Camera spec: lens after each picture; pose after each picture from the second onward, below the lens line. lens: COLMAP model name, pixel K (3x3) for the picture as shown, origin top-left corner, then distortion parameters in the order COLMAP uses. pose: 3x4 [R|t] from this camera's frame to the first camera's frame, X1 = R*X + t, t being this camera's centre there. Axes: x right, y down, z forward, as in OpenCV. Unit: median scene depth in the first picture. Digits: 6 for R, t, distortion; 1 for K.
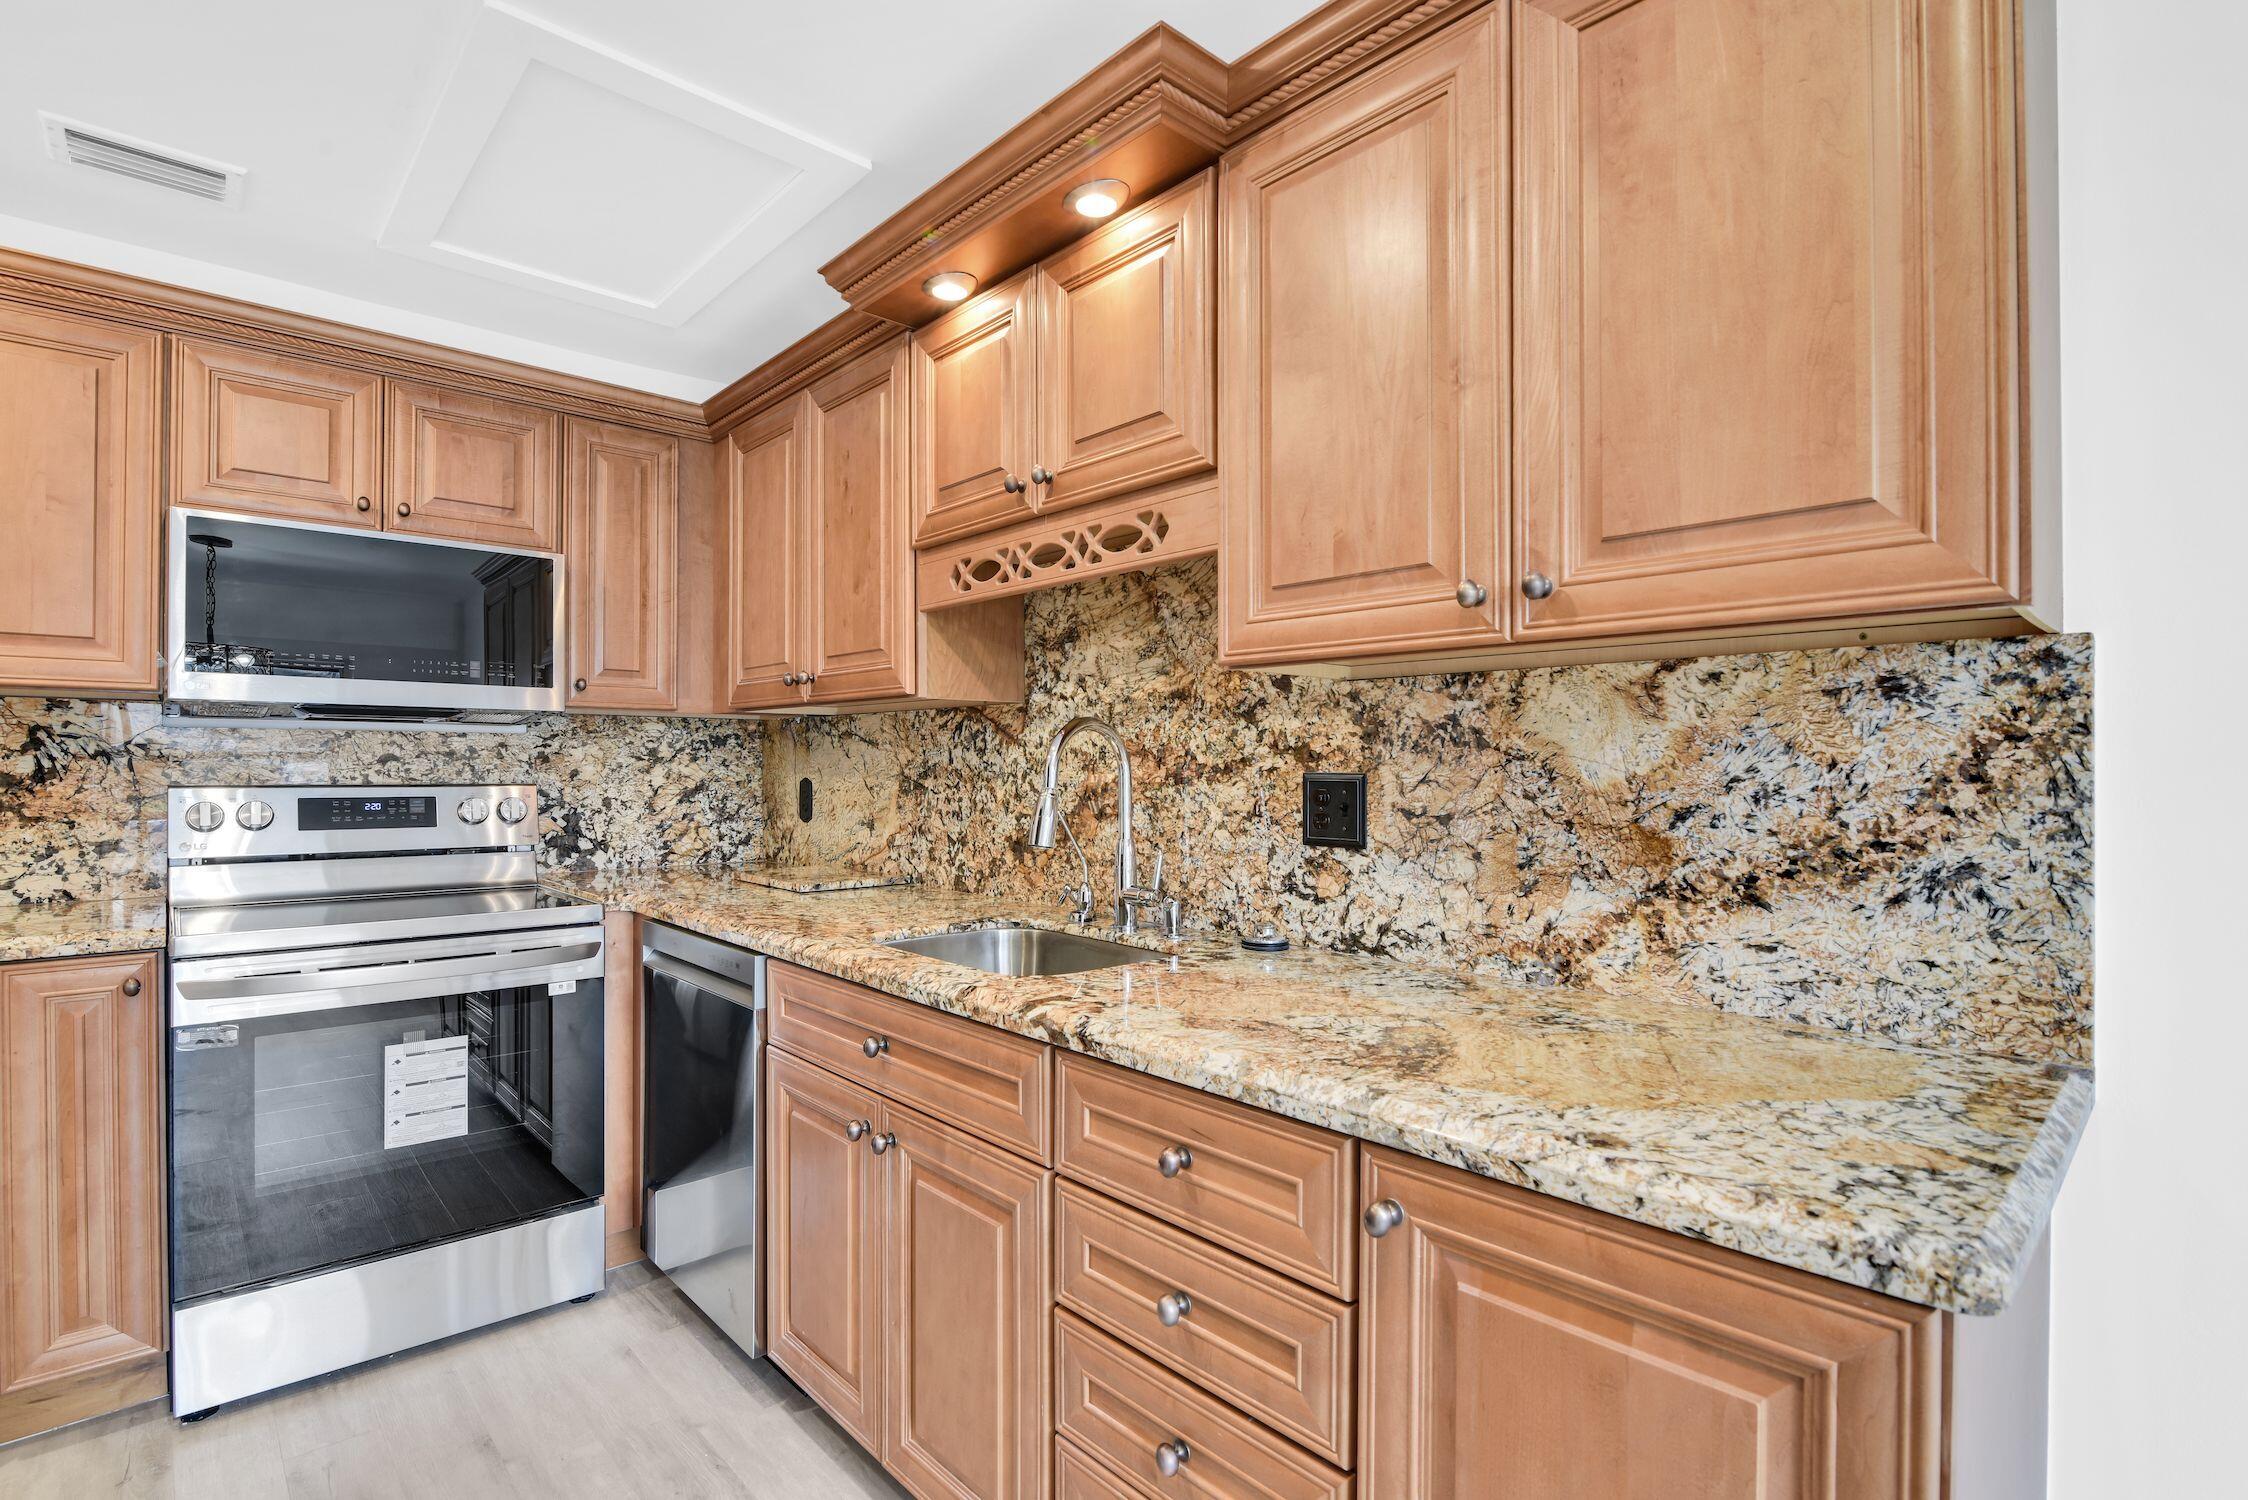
lens RADIAL K [[1044.2, 0, 1122.2], [0, 1044.2, 767.3], [0, 0, 1]] dist [-0.022472, 0.001221]
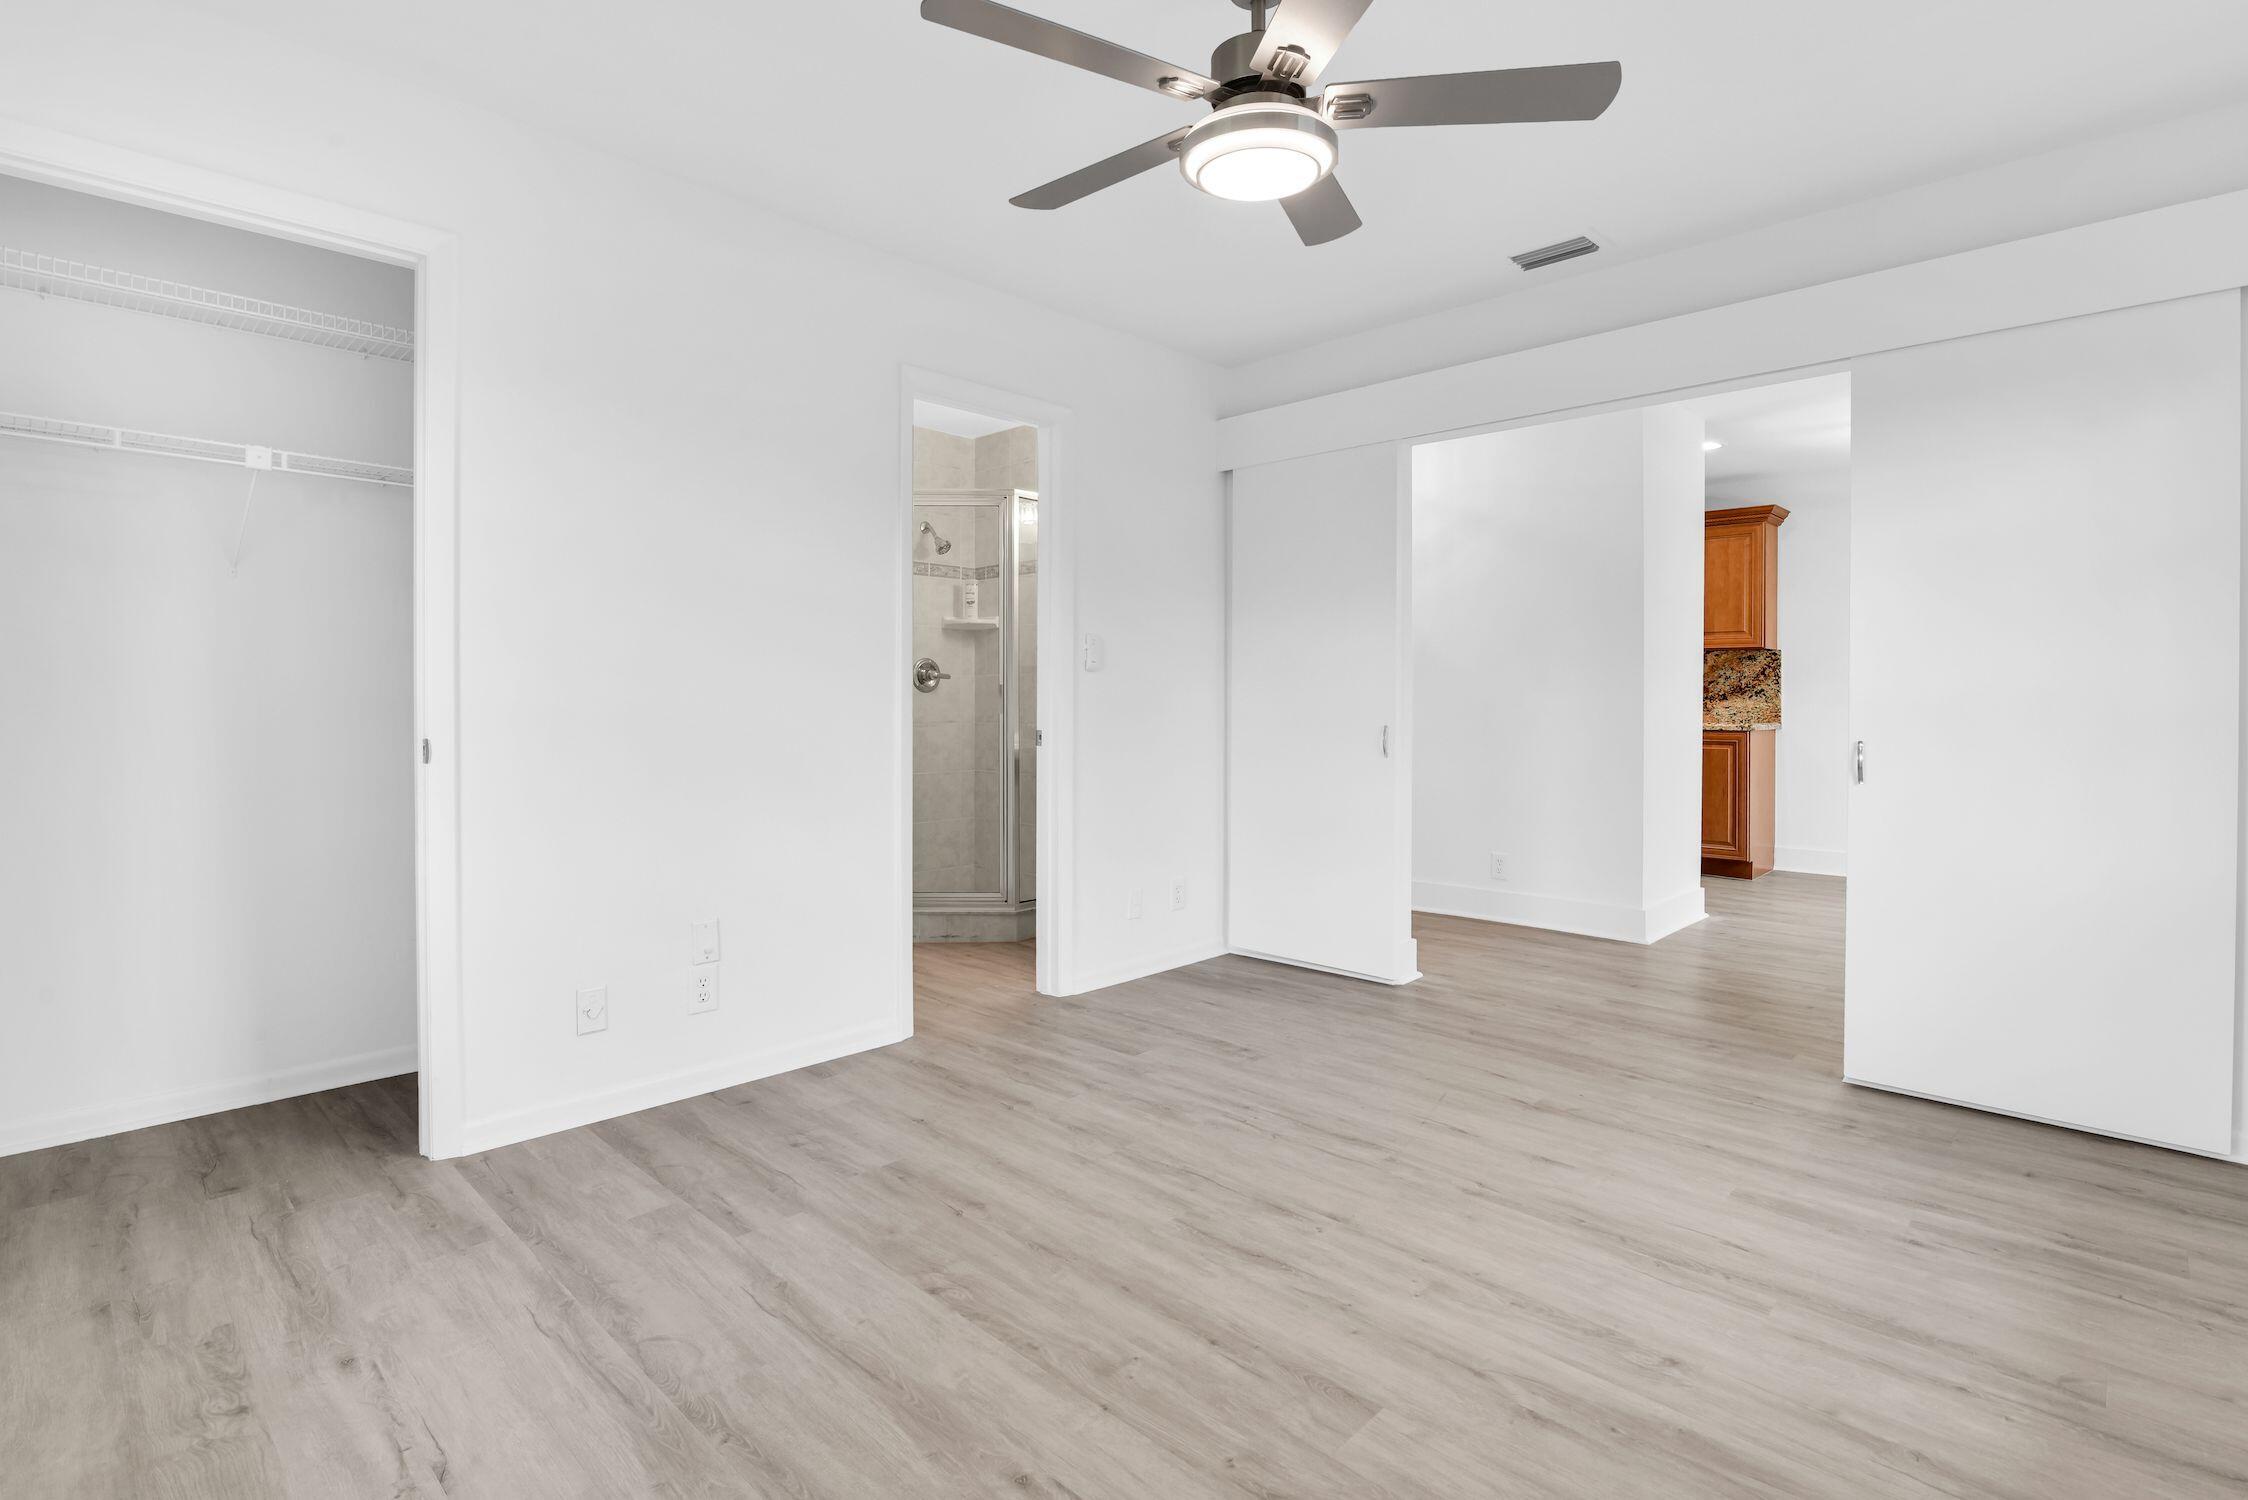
lens RADIAL K [[1080.7, 0, 1122.6], [0, 1080.7, 717.2], [0, 0, 1]] dist [-0.023938, 0.001082]
pose [[0.998391, -0.000748, 0.056706, -1.823225], [0.000587, 0.999996, 0.002860, 0.137283], [-0.056708, -0.002822, 0.998387, -2.823611]]
